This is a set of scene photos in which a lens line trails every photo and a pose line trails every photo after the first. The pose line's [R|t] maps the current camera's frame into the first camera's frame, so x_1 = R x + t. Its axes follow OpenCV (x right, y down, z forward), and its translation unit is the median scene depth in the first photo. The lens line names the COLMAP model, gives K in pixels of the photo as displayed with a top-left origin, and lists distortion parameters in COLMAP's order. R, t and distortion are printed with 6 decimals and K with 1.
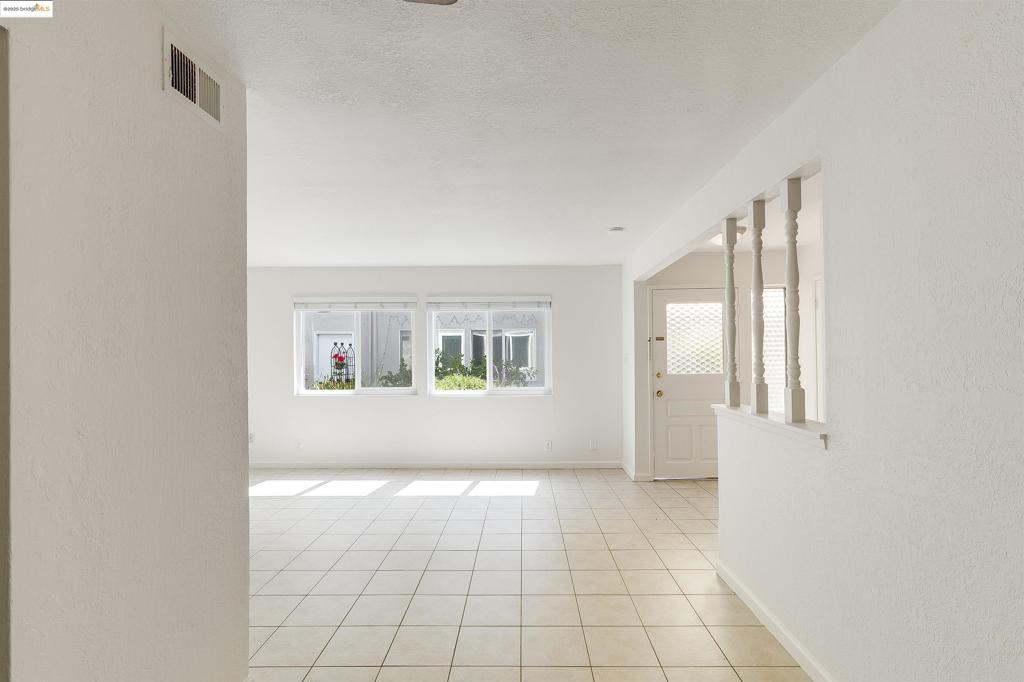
lens RADIAL K [[473.6, 0, 516.4], [0, 473.6, 349.1], [0, 0, 1]] dist [0.000004, 0.000346]
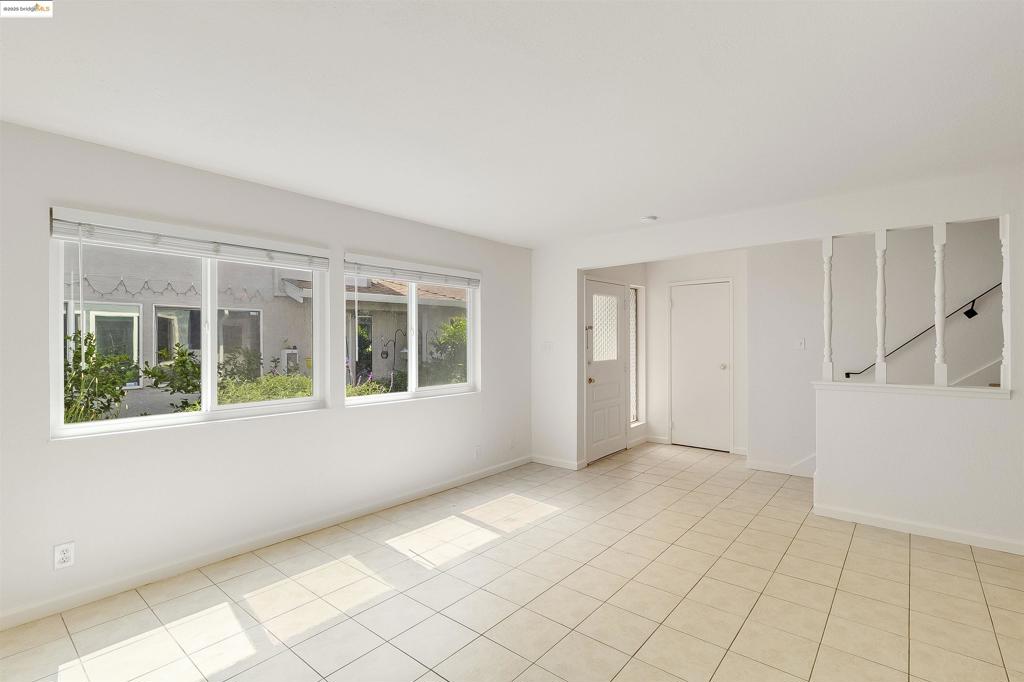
lens RADIAL K [[478.8, 0, 515.2], [0, 478.8, 340.9], [0, 0, 1]] dist [0.002163, 0.000541]
pose [[0.631454, 0.003446, 0.775406, -0.547524], [-0.005439, 0.999985, -0.000016, 0.007805], [-0.775394, -0.004207, 0.631463, 0.419139]]
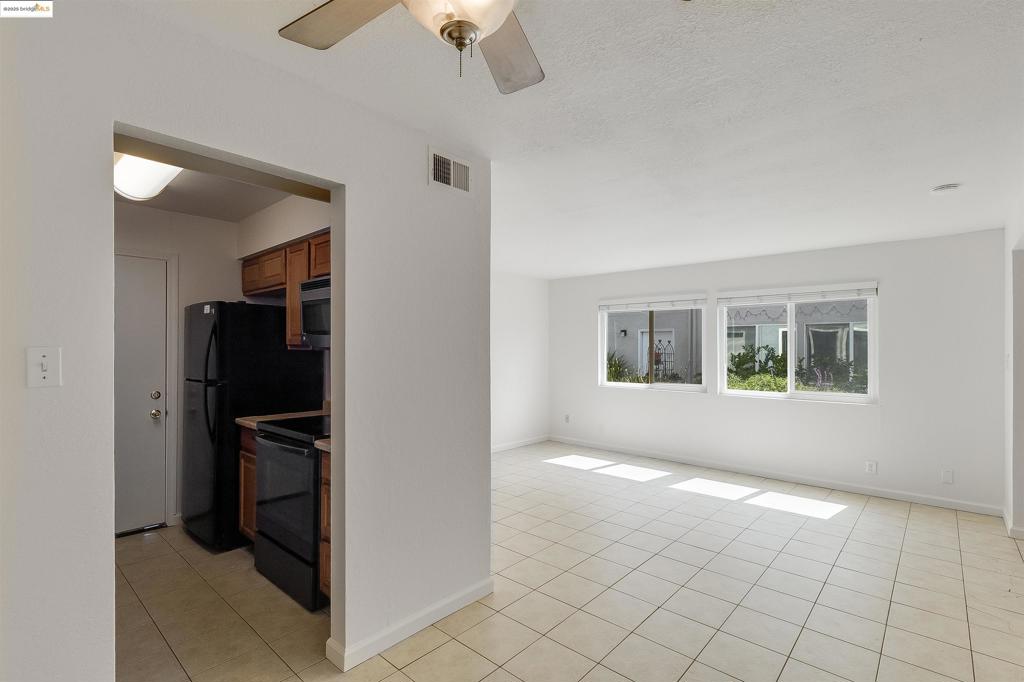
lens RADIAL K [[473.6, 0, 516.4], [0, 473.6, 349.1], [0, 0, 1]] dist [0.000004, 0.000346]
pose [[0.757089, 0.008650, -0.653255, 0.135652], [-0.003609, 0.999952, 0.009057, -0.001780], [0.653302, -0.004499, 0.757084, -0.005180]]
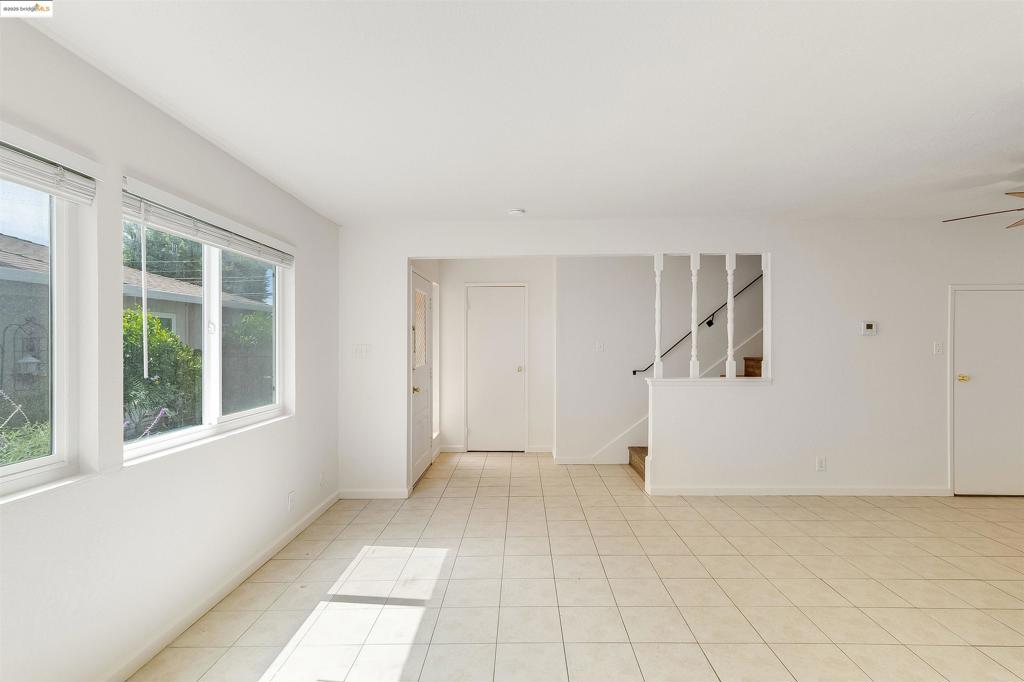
lens RADIAL K [[487.7, 0, 516.7], [0, 487.7, 344.9], [0, 0, 1]] dist [0.001096, 0.000758]
pose [[-0.000855, 0.004283, 0.999990, -0.542774], [-0.004585, 0.999980, -0.004287, 0.012051], [-0.999989, -0.004589, -0.000835, 0.724925]]
